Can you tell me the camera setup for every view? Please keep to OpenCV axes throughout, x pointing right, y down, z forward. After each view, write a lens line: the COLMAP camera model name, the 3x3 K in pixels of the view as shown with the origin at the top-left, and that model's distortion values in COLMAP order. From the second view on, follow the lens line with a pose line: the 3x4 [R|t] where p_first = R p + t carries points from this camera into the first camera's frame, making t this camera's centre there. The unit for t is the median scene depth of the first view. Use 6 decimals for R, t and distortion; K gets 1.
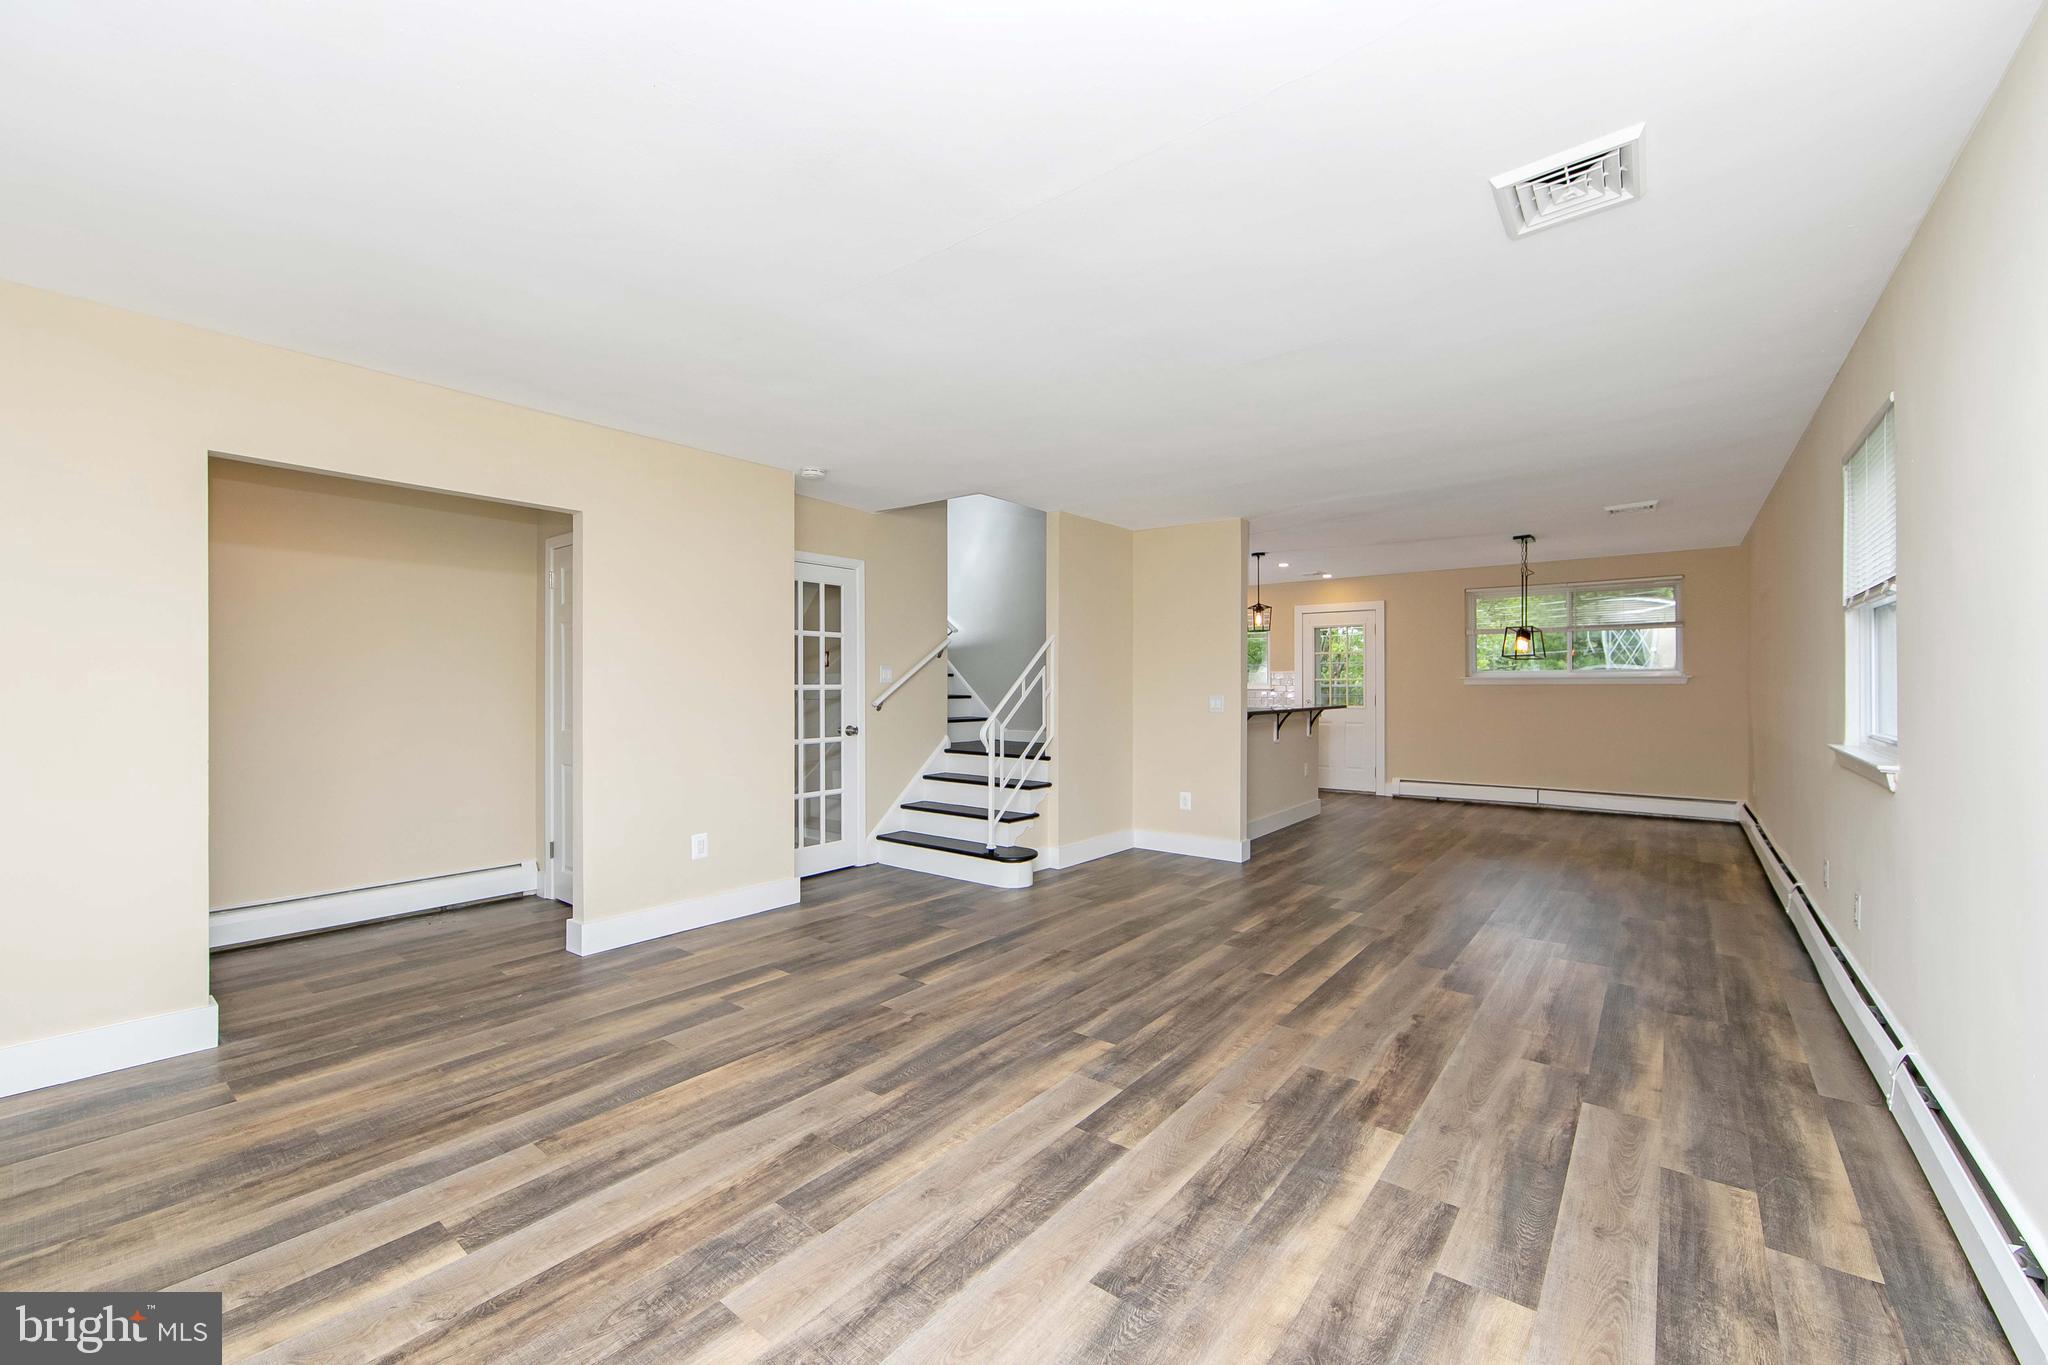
lens RADIAL K [[810.4, 0, 1028.8], [0, 810.4, 682.5], [0, 0, 1]] dist [-0.002100, 0.000166]
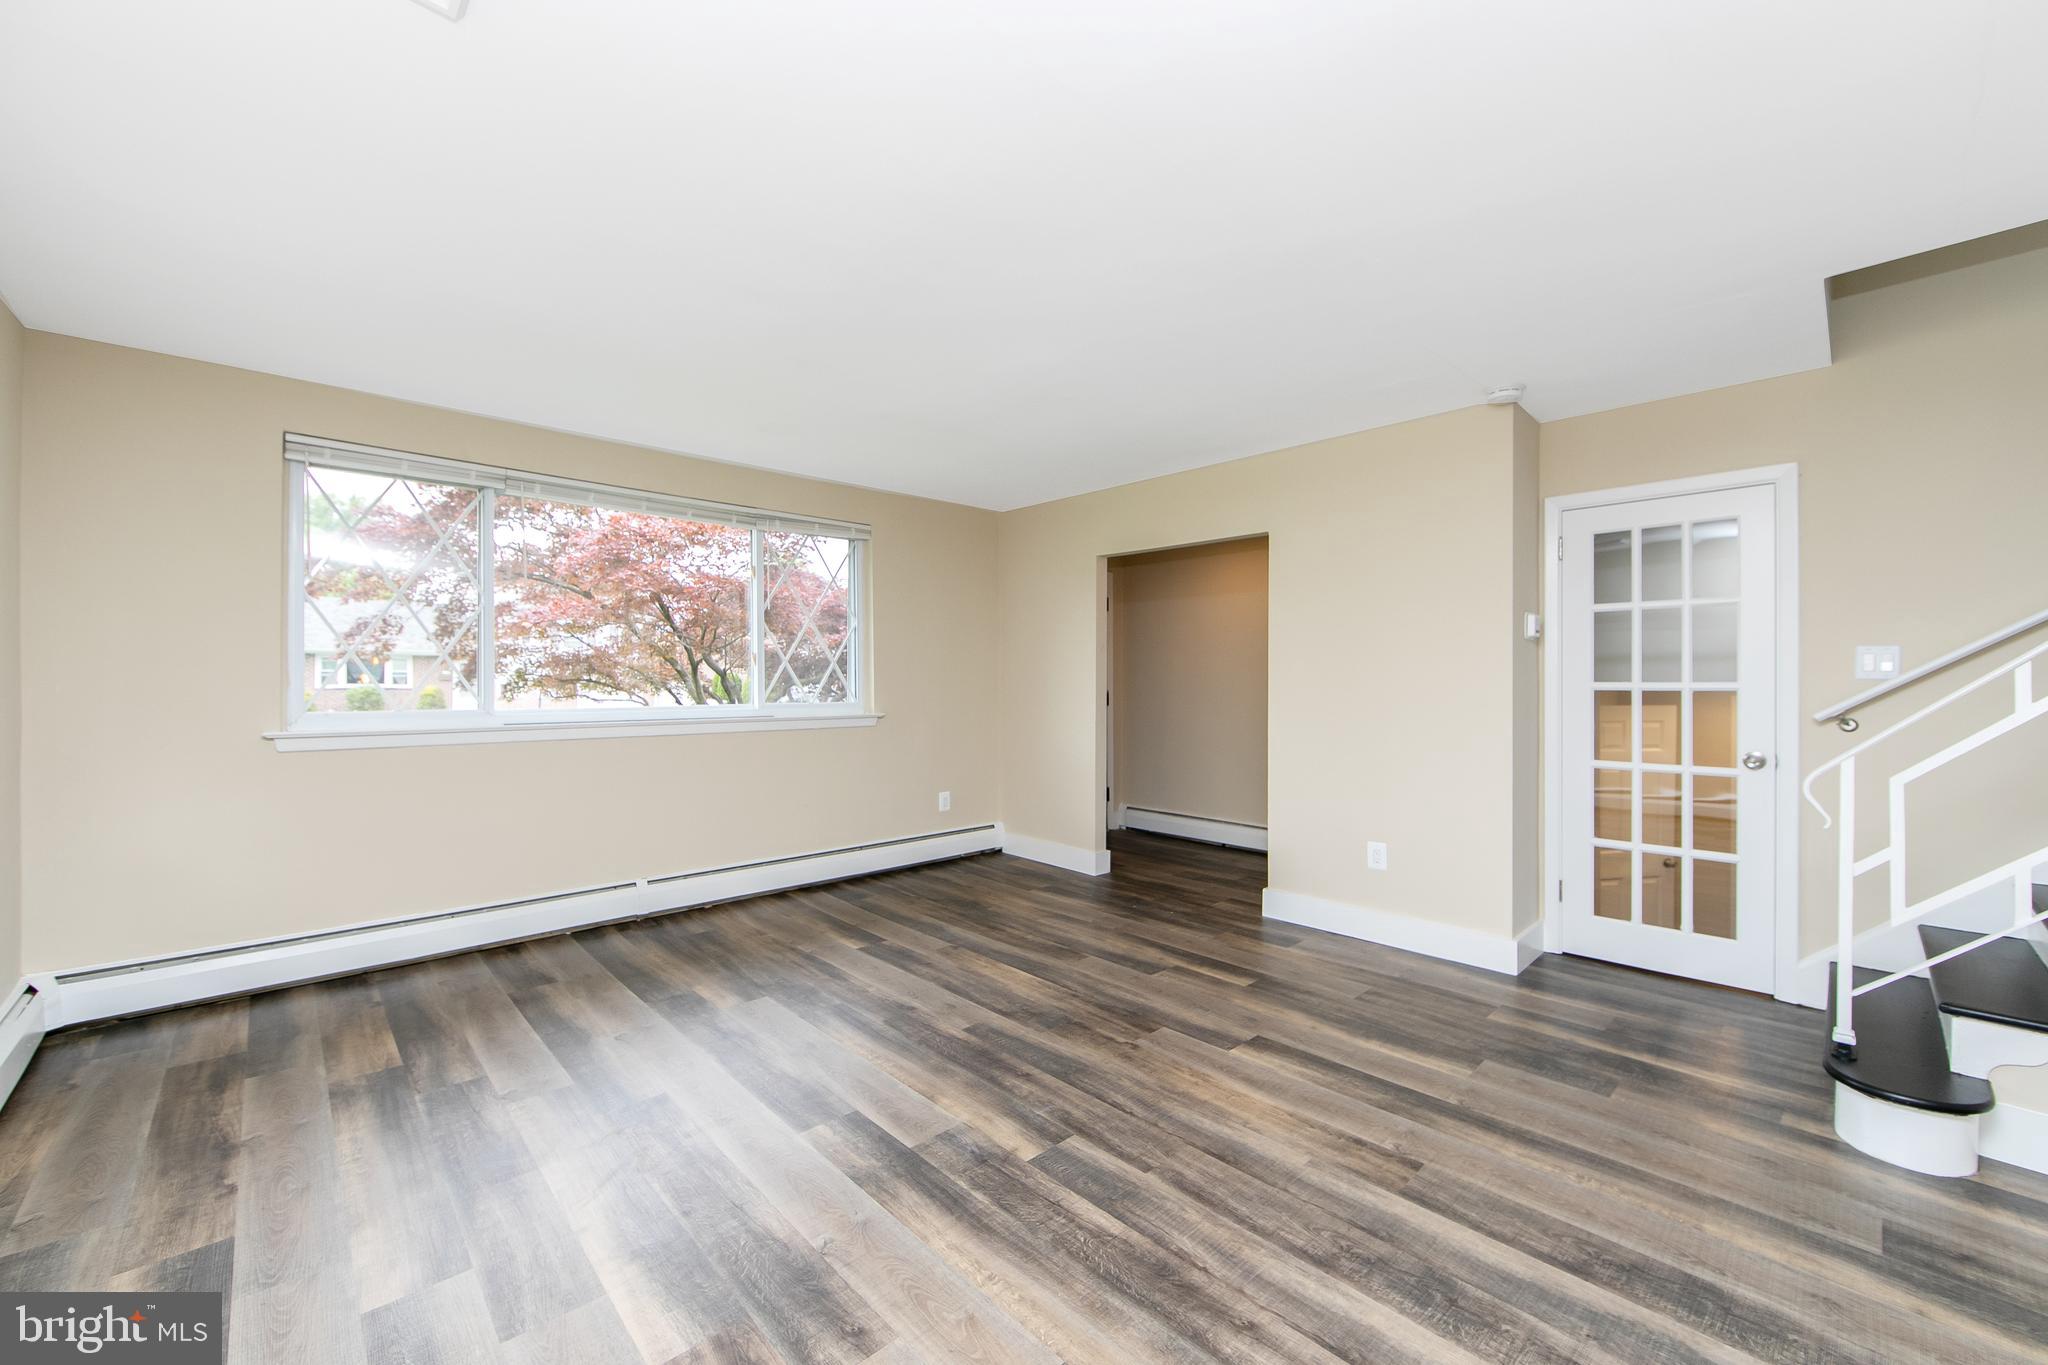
lens RADIAL K [[801.6, 0, 1033.2], [0, 801.6, 675.3], [0, 0, 1]] dist [-0.001750, -0.000293]
pose [[-0.138467, -0.007895, -0.990336, 0.842018], [0.003376, 0.999959, -0.008444, 0.002105], [0.990361, -0.004512, -0.138434, 1.104624]]
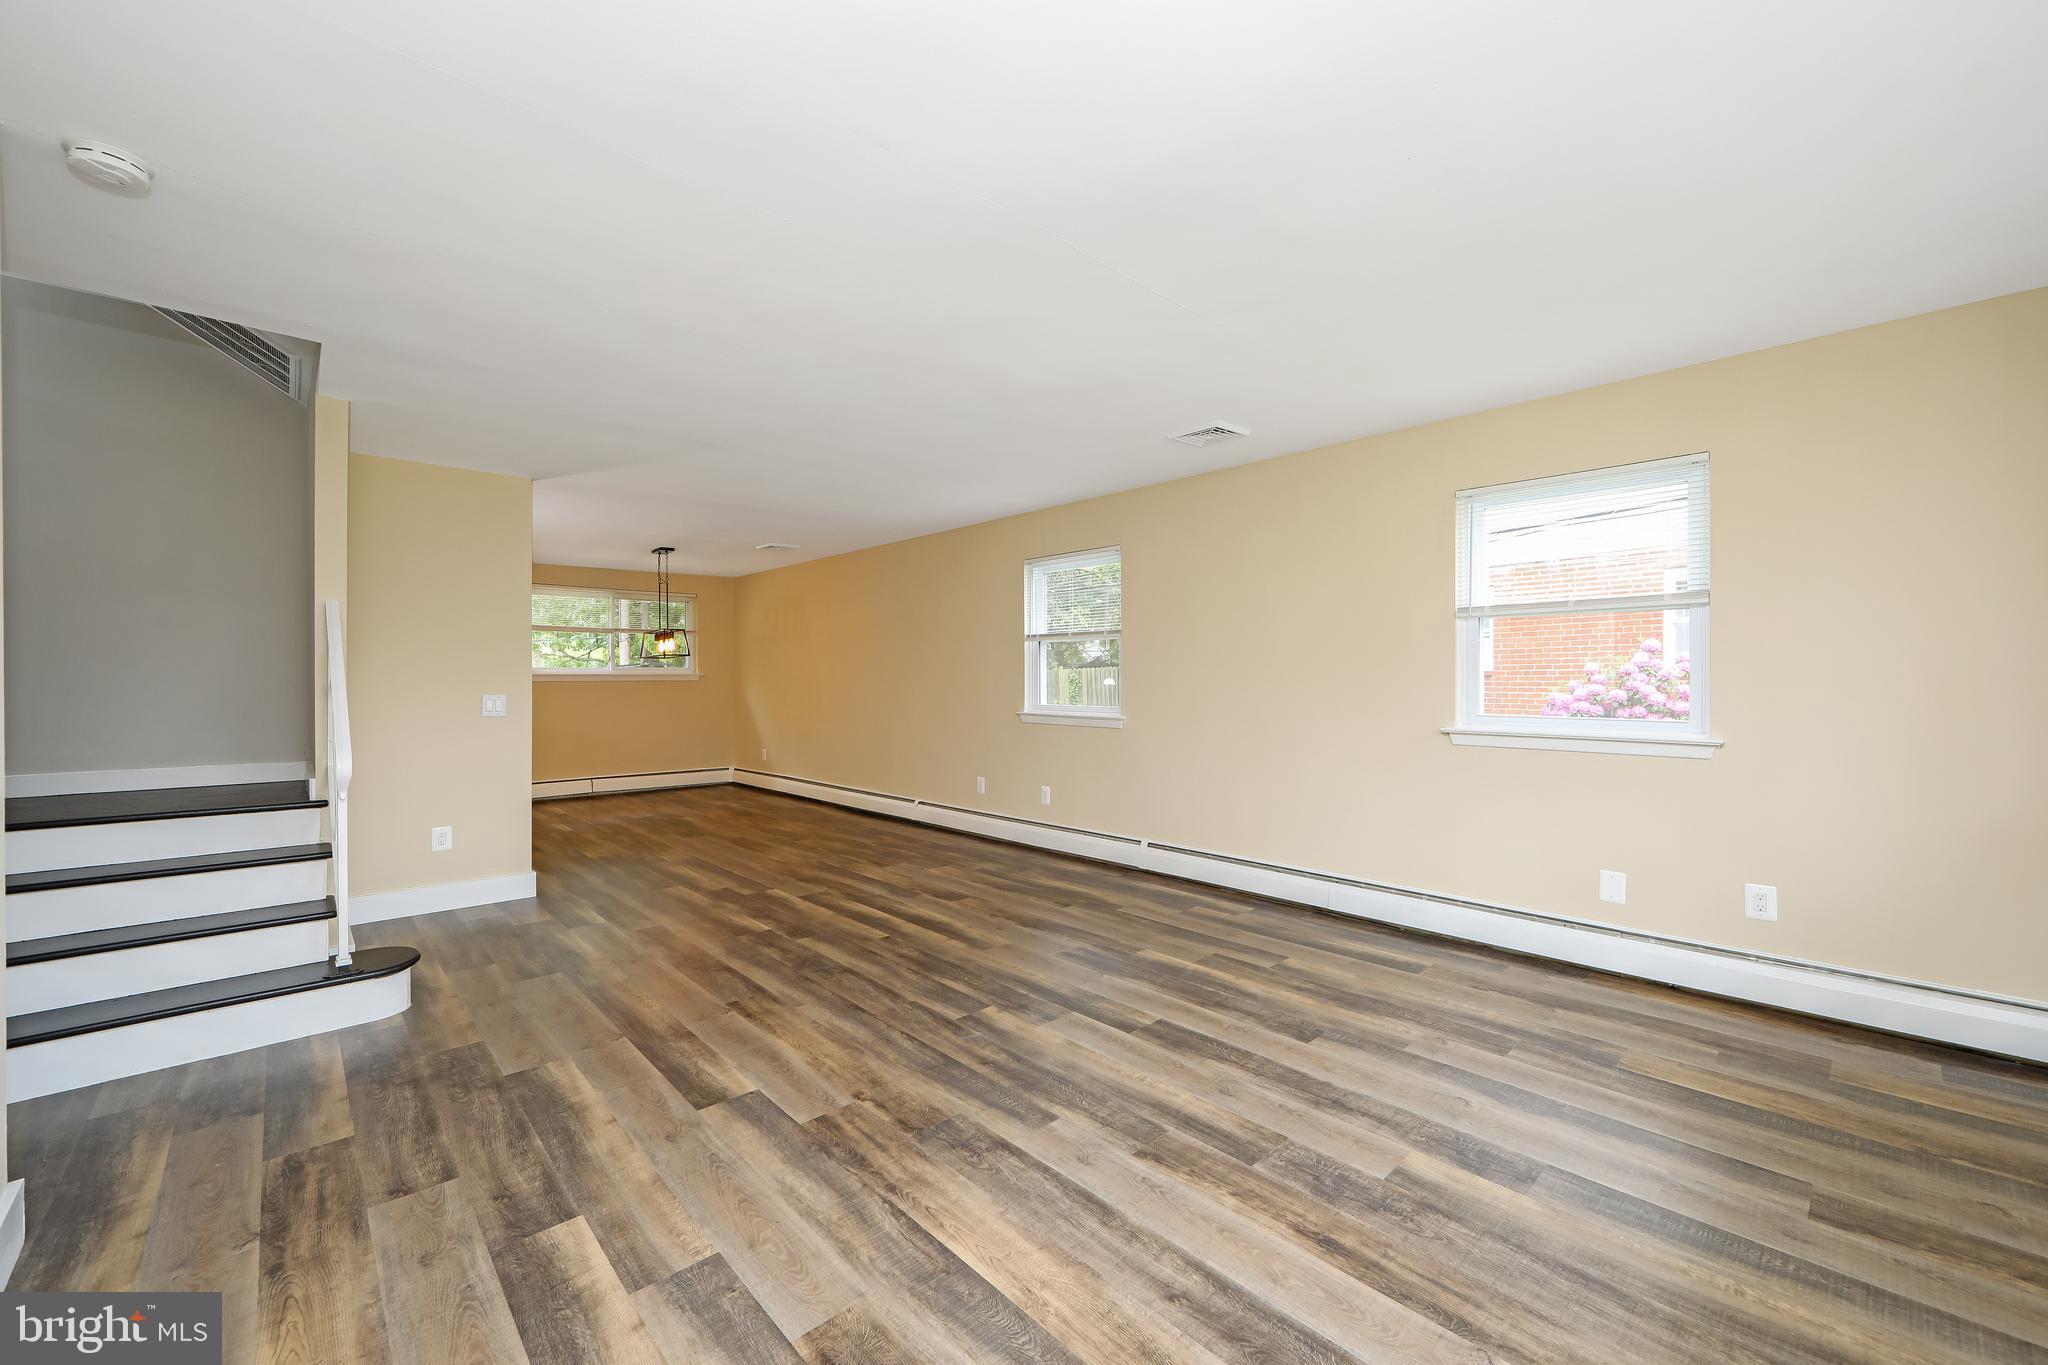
lens RADIAL K [[810.4, 0, 1028.8], [0, 810.4, 682.5], [0, 0, 1]] dist [-0.002100, 0.000166]
pose [[0.152393, -0.001474, 0.988319, -0.971554], [-0.003033, 0.999993, 0.001959, 0.003734], [-0.988315, -0.003296, 0.152388, 0.778864]]
